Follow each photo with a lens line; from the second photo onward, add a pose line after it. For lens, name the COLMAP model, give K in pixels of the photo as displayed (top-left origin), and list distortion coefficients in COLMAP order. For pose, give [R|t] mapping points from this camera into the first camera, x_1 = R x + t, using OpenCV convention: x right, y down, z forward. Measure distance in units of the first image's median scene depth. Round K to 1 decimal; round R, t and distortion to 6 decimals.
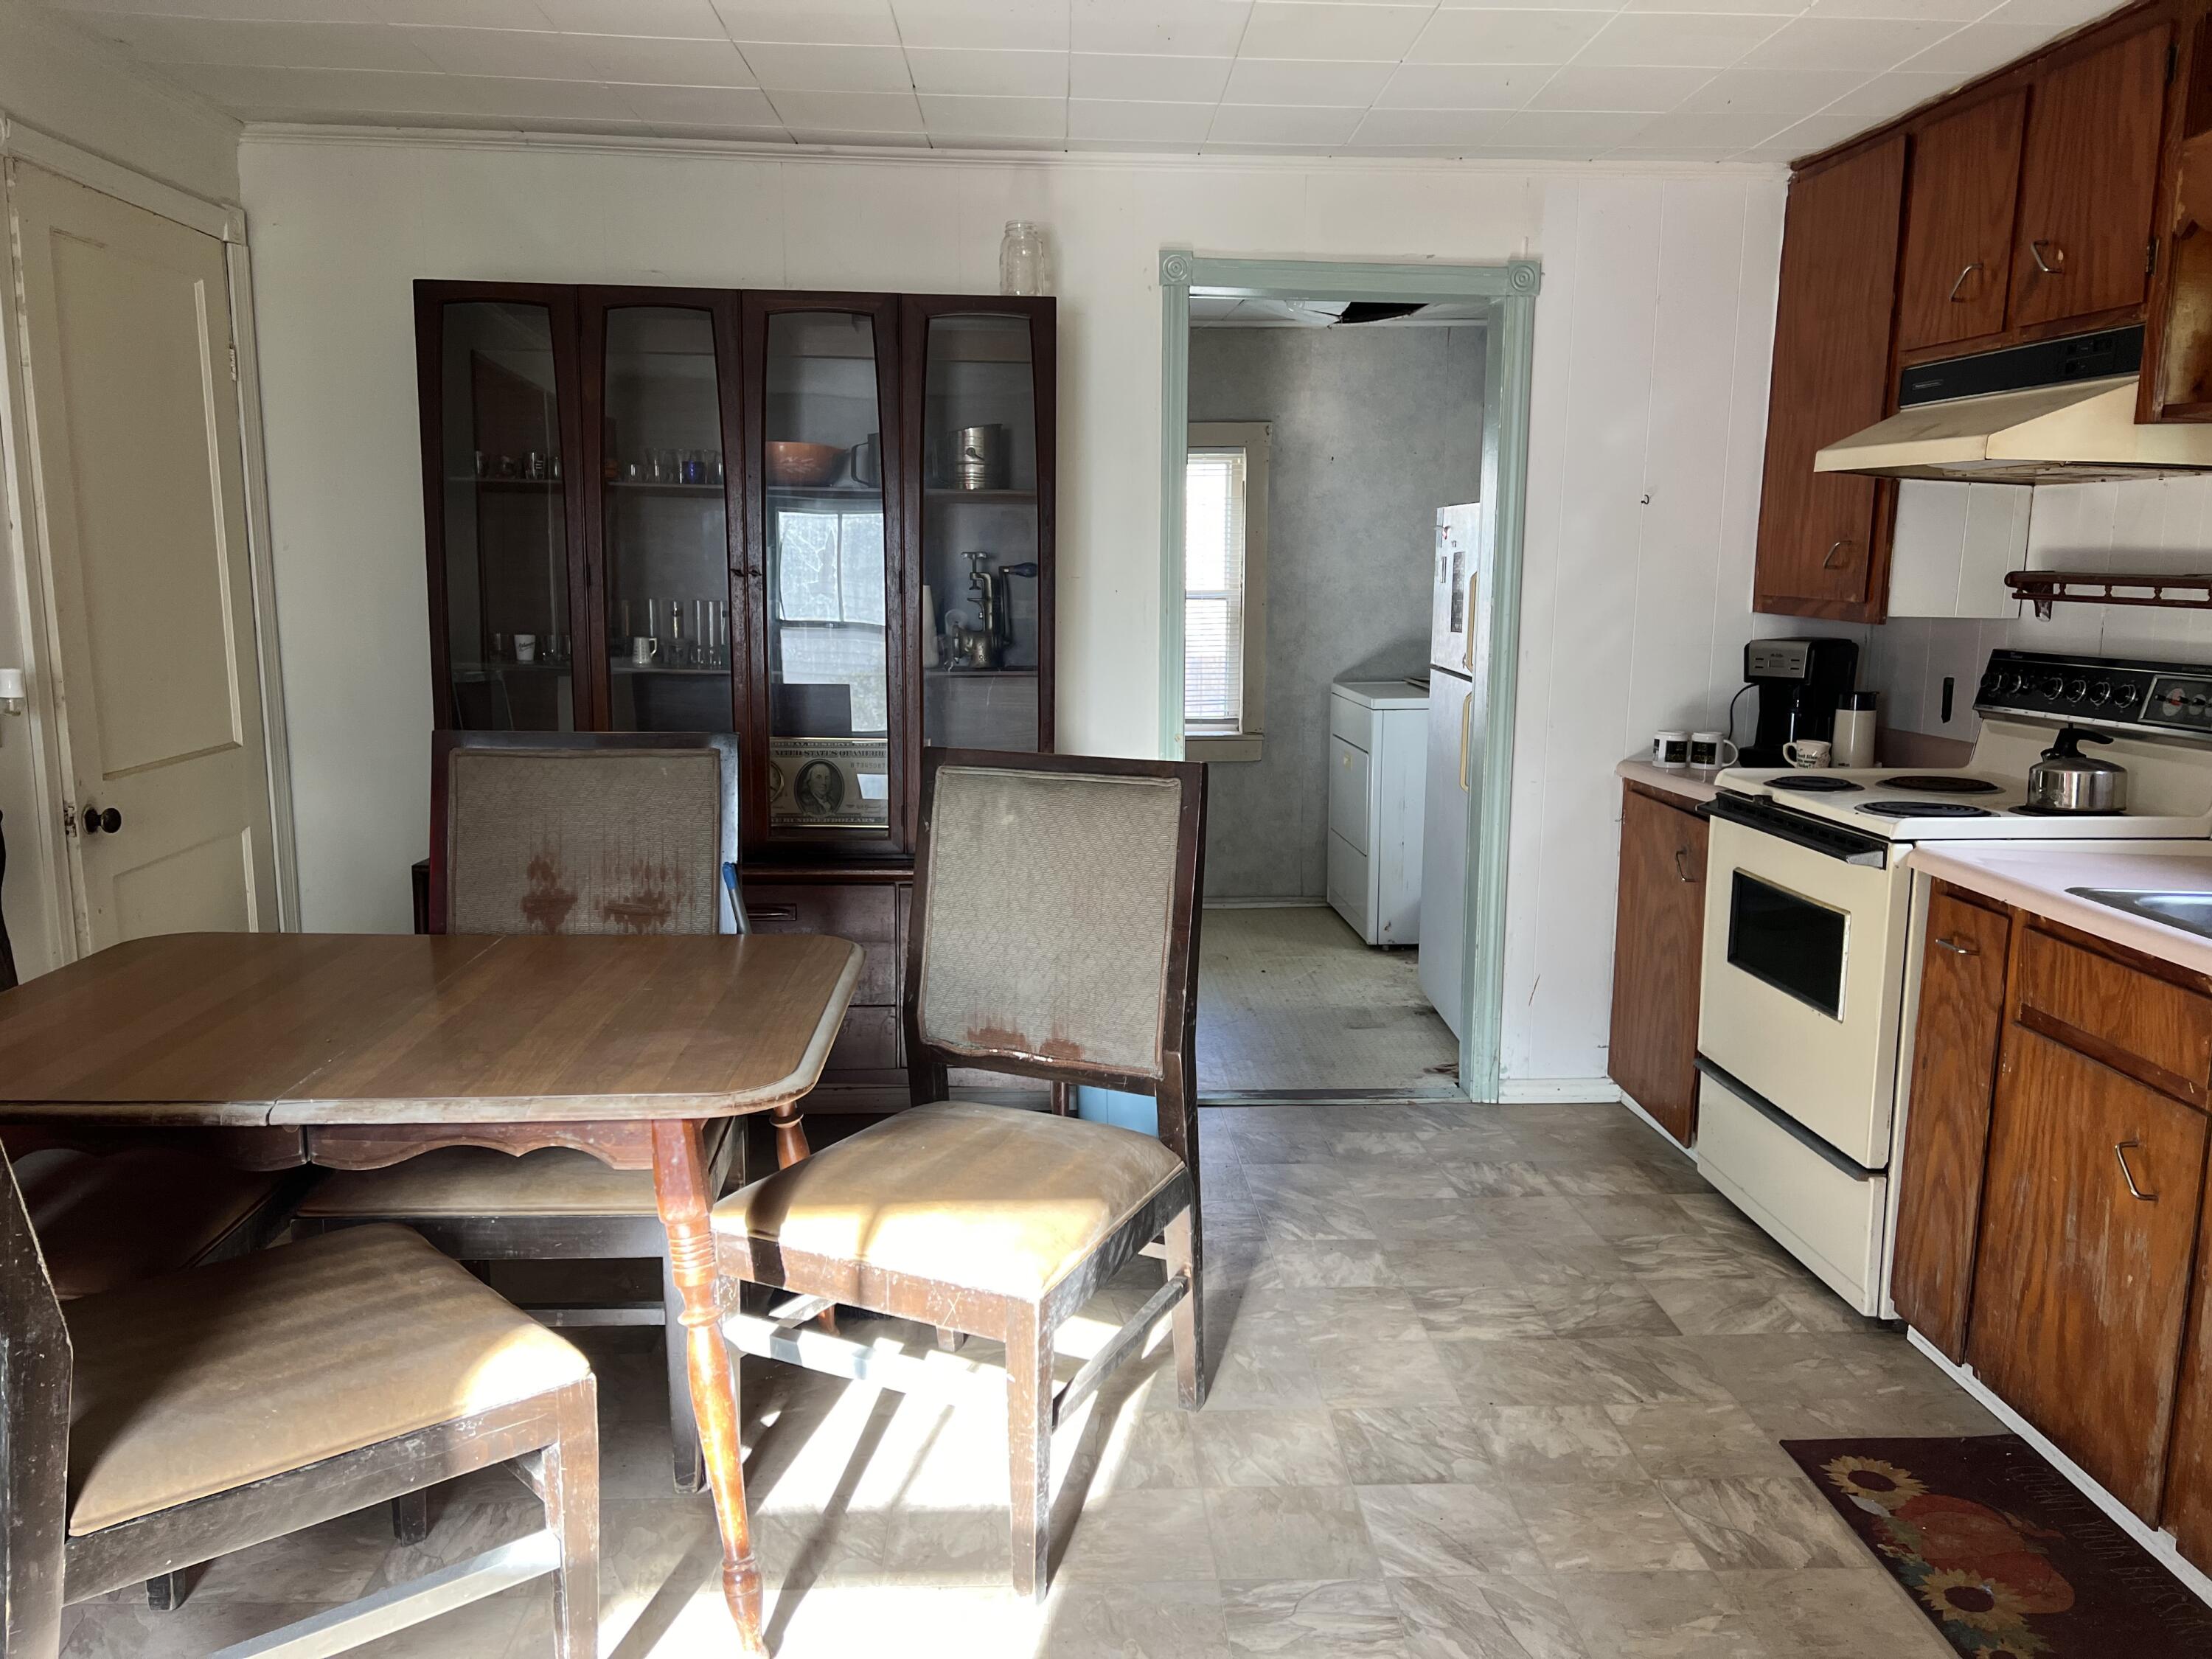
lens RADIAL K [[1654.0, 0, 1122.9], [0, 1654.0, 820.2], [0, 0, 1]] dist [0.046305, -0.053300]
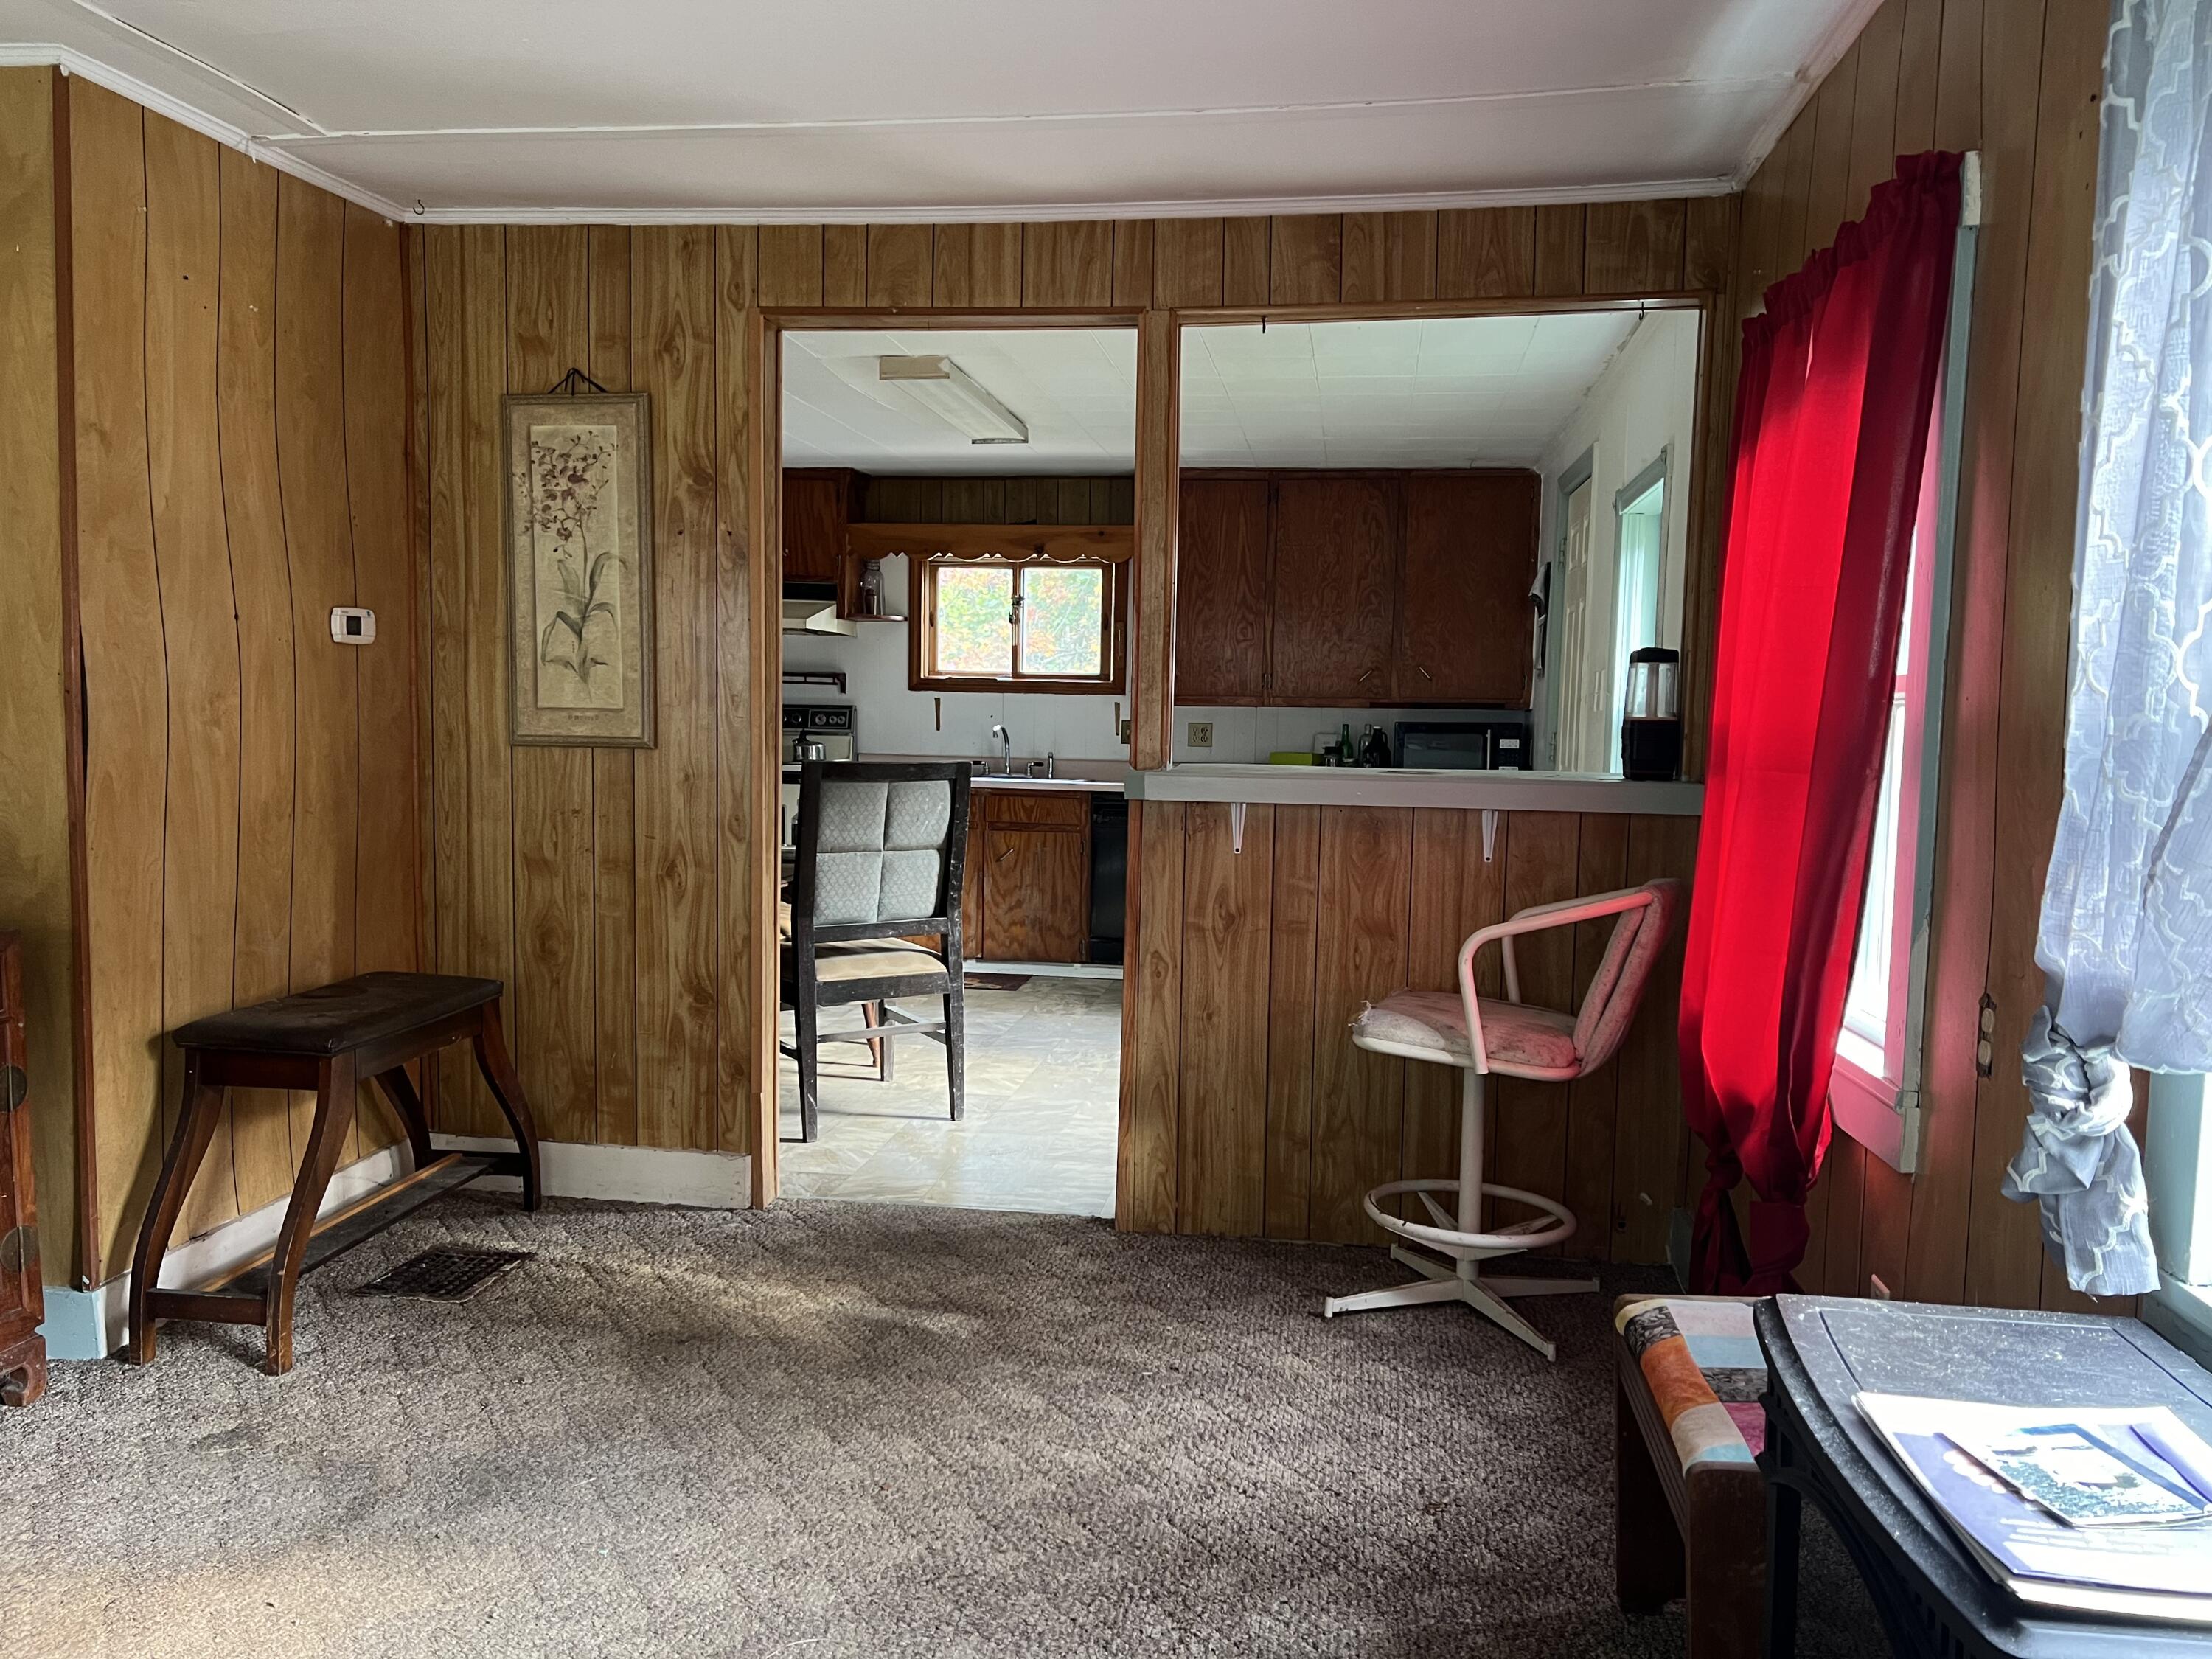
lens RADIAL K [[1654.0, 0, 1114.5], [0, 1654.0, 841.3], [0, 0, 1]] dist [0.046305, -0.053300]
pose [[0.191743, -0.089267, 0.977377, -2.124976], [0.133407, 0.988983, 0.064155, 0.016507], [-0.972336, 0.118087, 0.201539, 0.028933]]
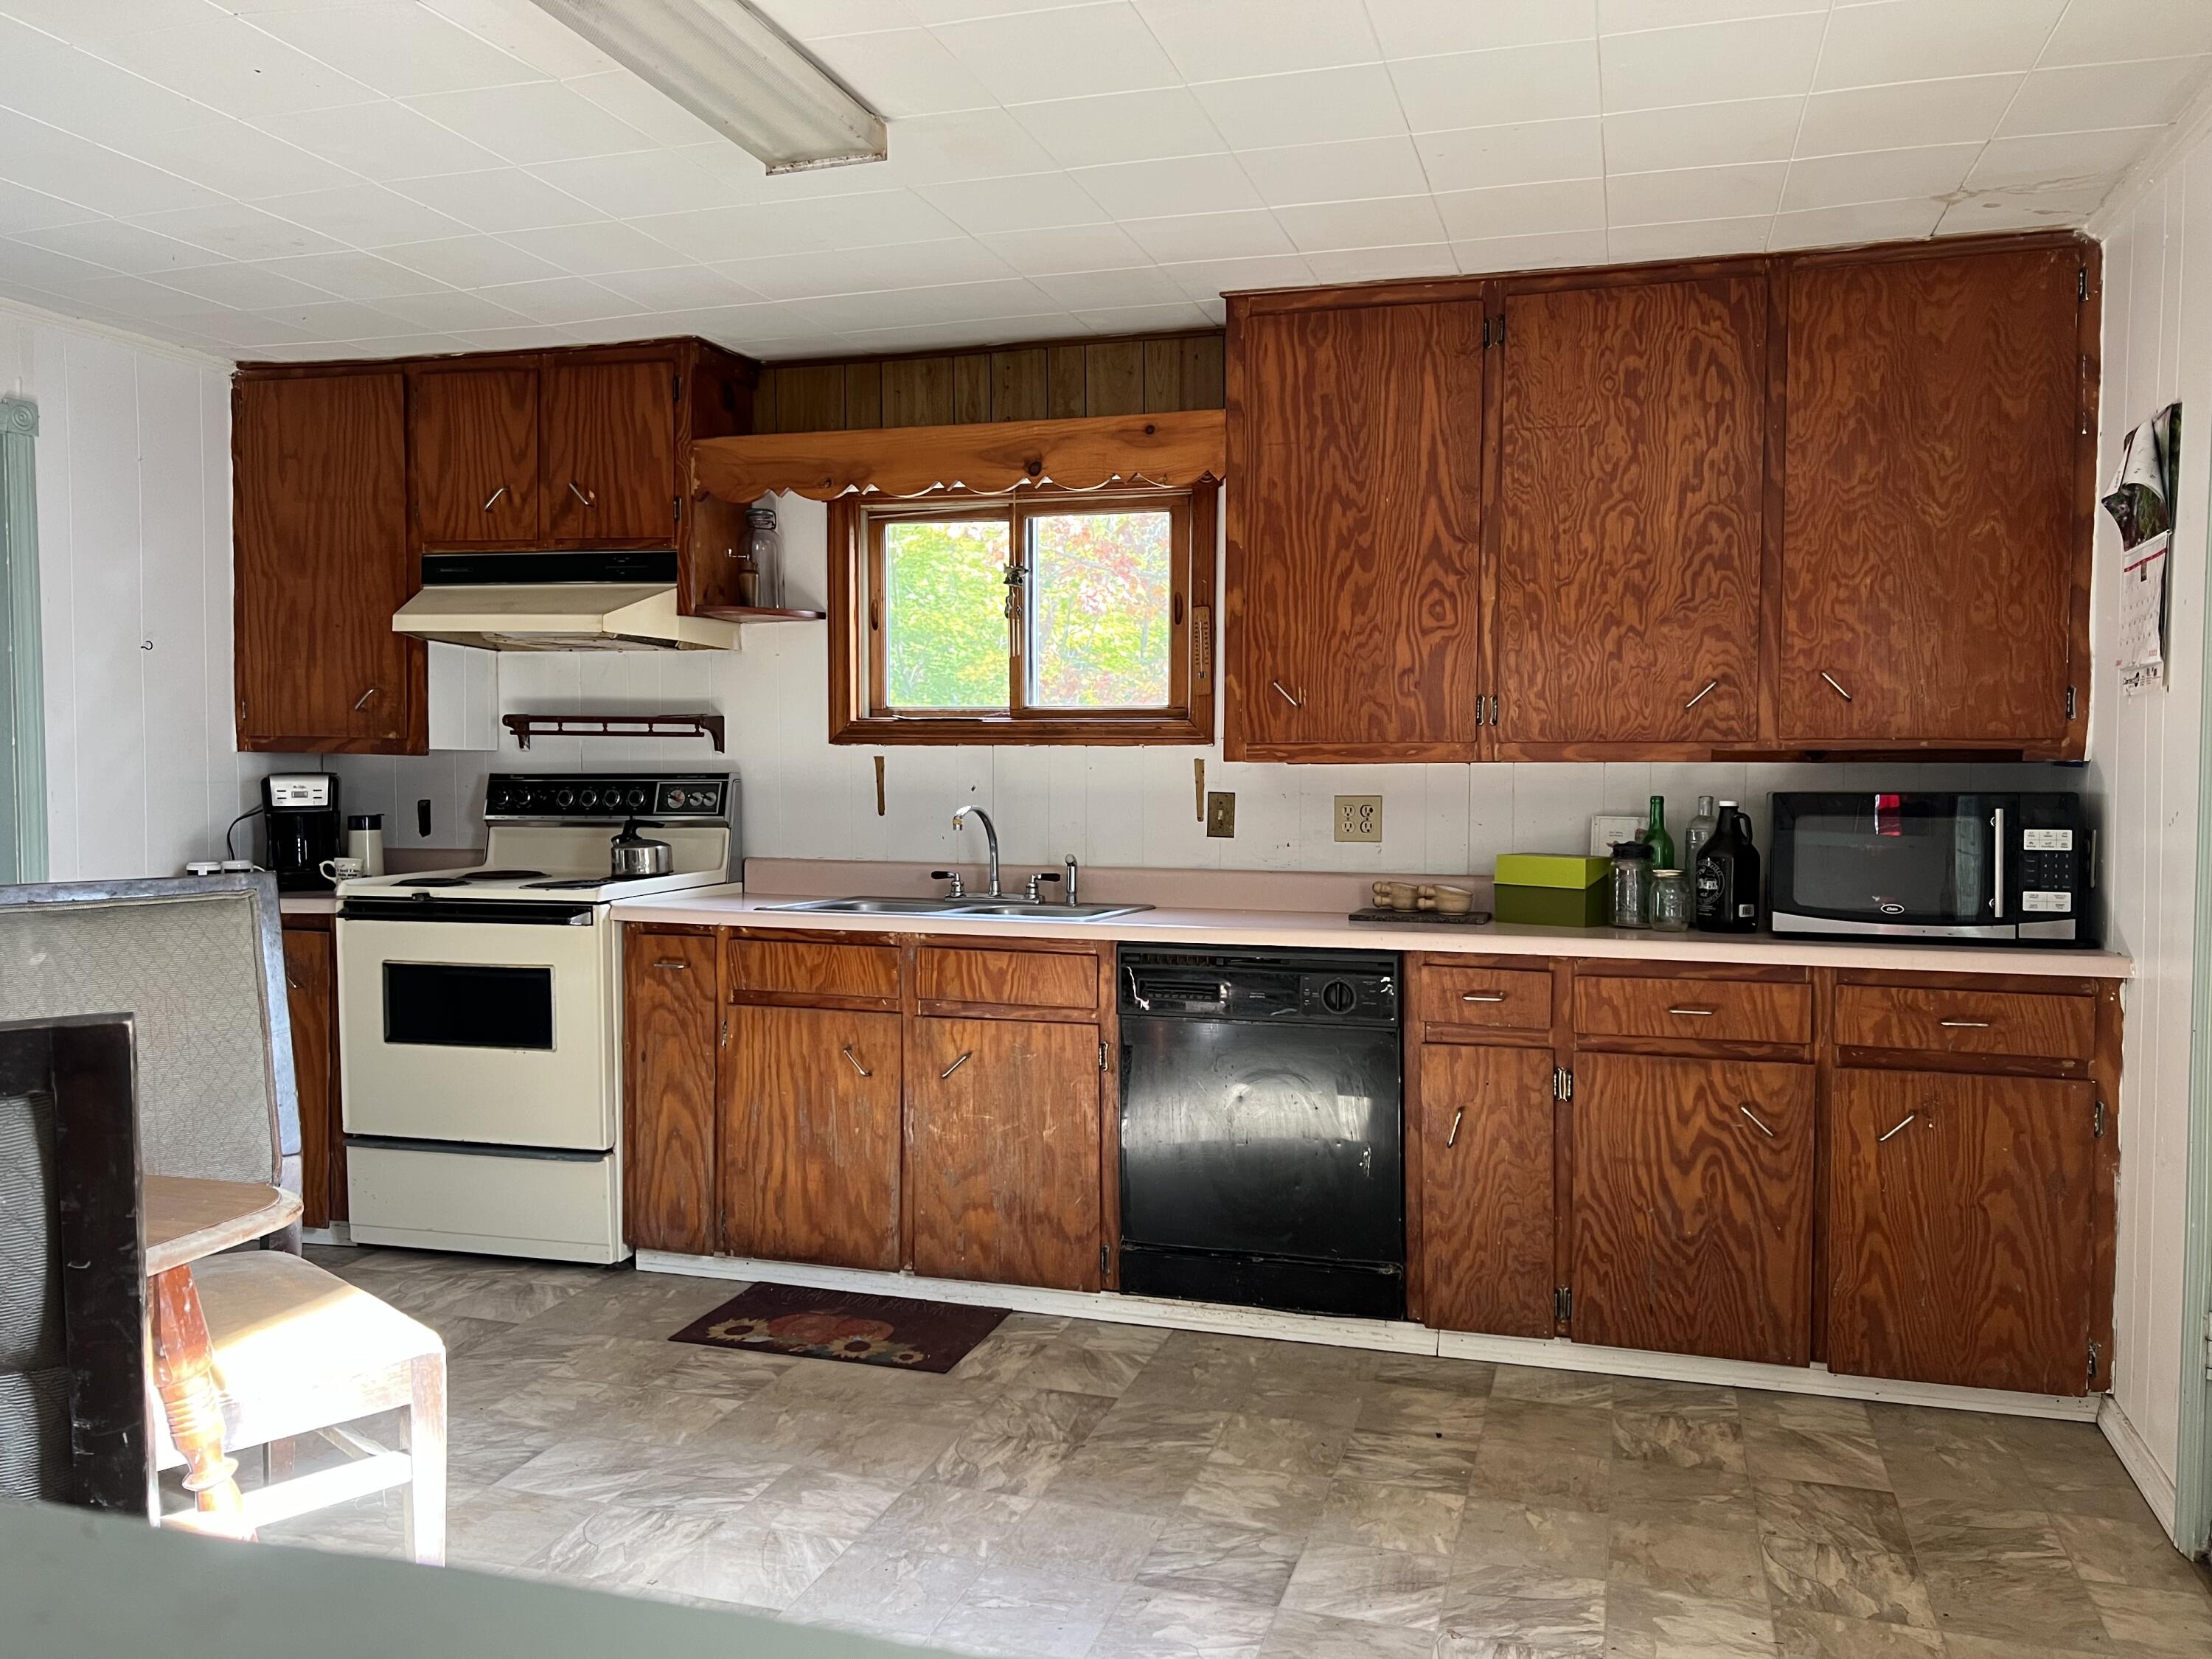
lens RADIAL K [[1654.0, 0, 1104.9], [0, 1654.0, 814.4], [0, 0, 1]] dist [0.046305, -0.053300]
pose [[0.349782, -0.043261, 0.935832, -0.706223], [0.144780, 0.989428, -0.008375, 0.012987], [-0.925576, 0.138419, 0.352348, 0.132139]]
